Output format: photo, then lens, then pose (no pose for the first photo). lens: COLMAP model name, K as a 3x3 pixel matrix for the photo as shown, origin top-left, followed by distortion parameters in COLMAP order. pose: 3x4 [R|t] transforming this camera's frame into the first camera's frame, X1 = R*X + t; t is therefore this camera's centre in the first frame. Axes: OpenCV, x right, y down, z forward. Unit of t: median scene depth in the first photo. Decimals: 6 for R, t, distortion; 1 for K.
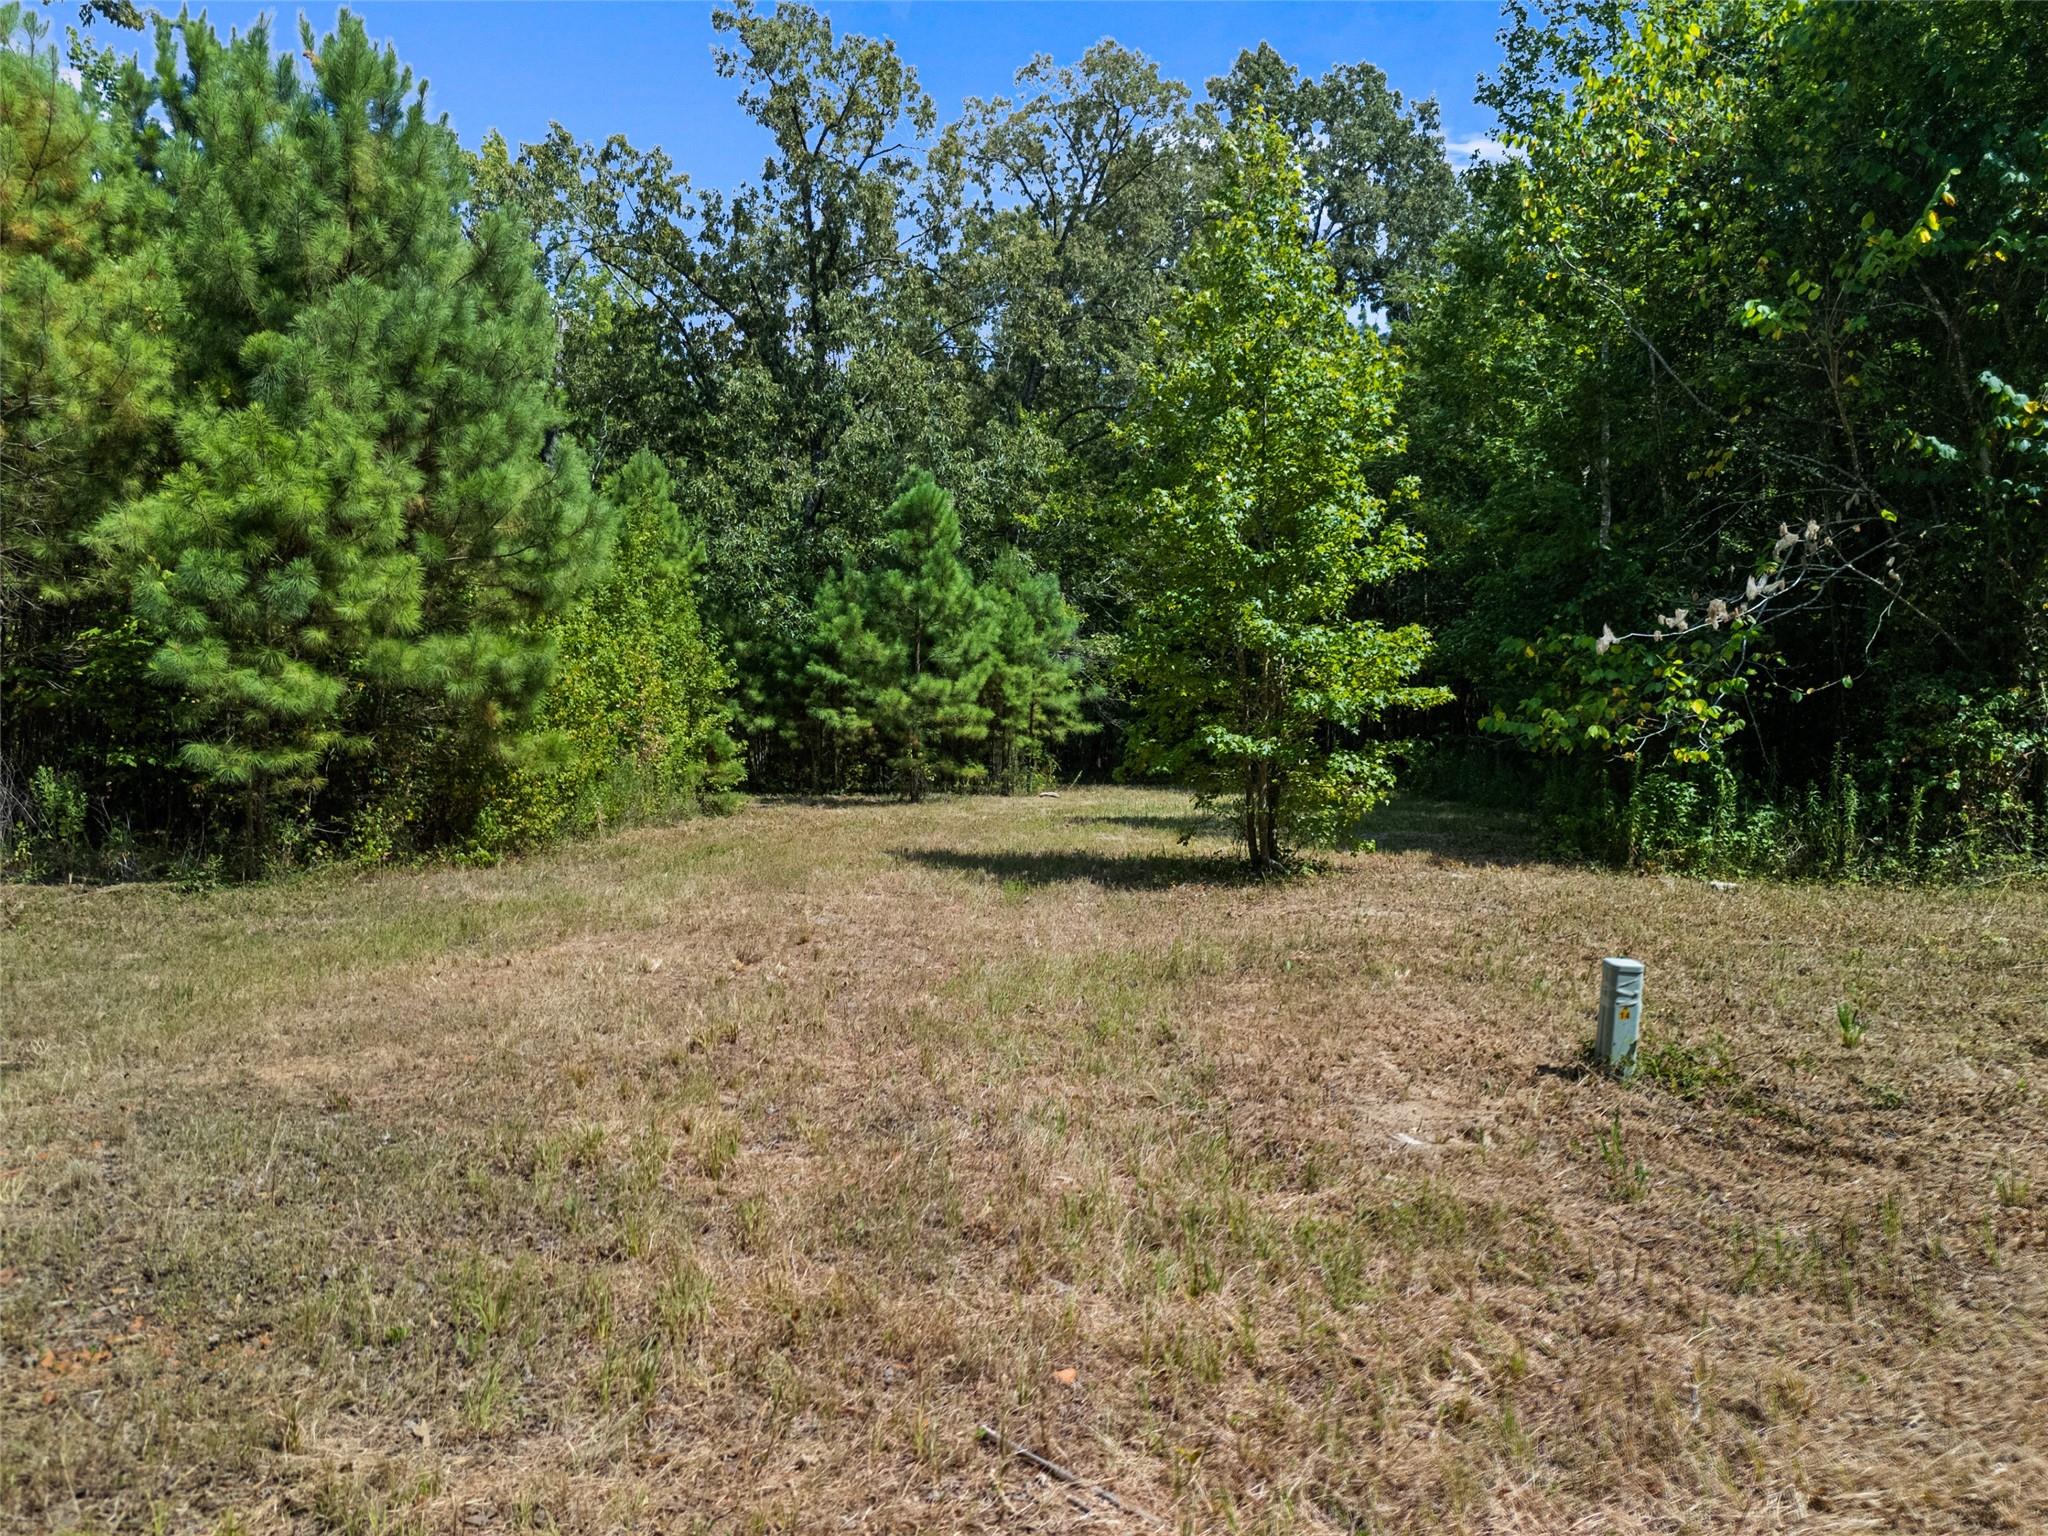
lens RADIAL K [[1488.0, 0, 1025.8], [0, 1488.0, 779.3], [0, 0, 1]] dist [0.073436, -0.080211]
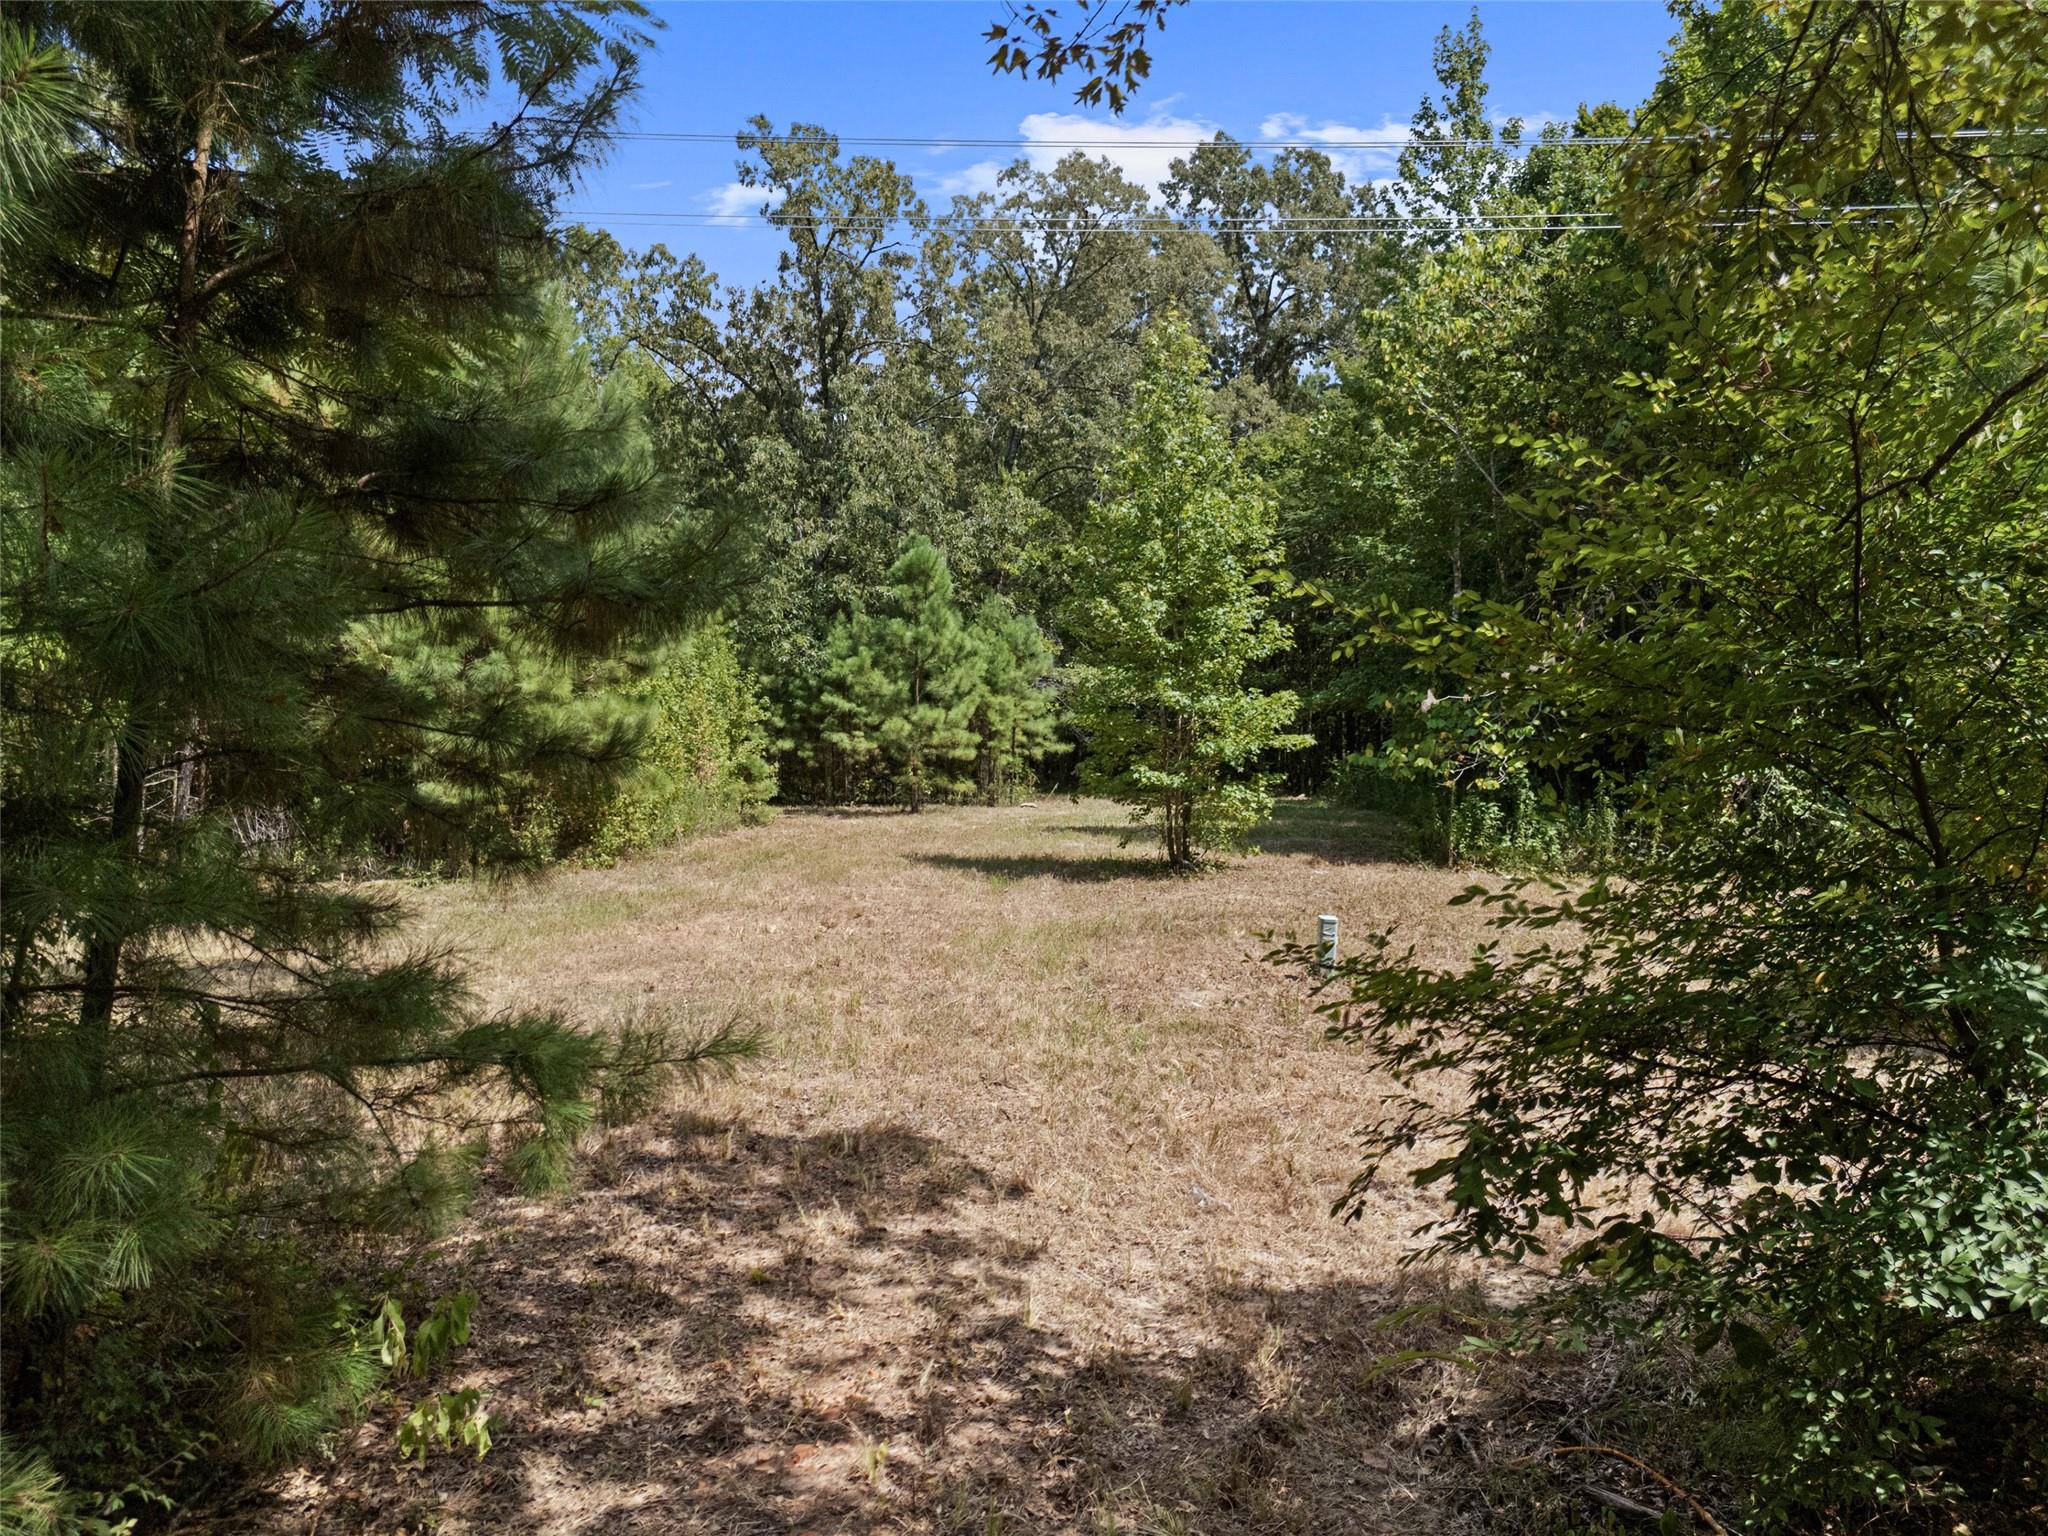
lens RADIAL K [[1488.0, 0, 1025.8], [0, 1488.0, 779.3], [0, 0, 1]] dist [0.073436, -0.080211]
pose [[0.999951, -0.002743, 0.009499, 0.002650], [0.002748, 0.999996, -0.000501, -0.010027], [-0.009497, 0.000527, 0.999955, -0.179188]]
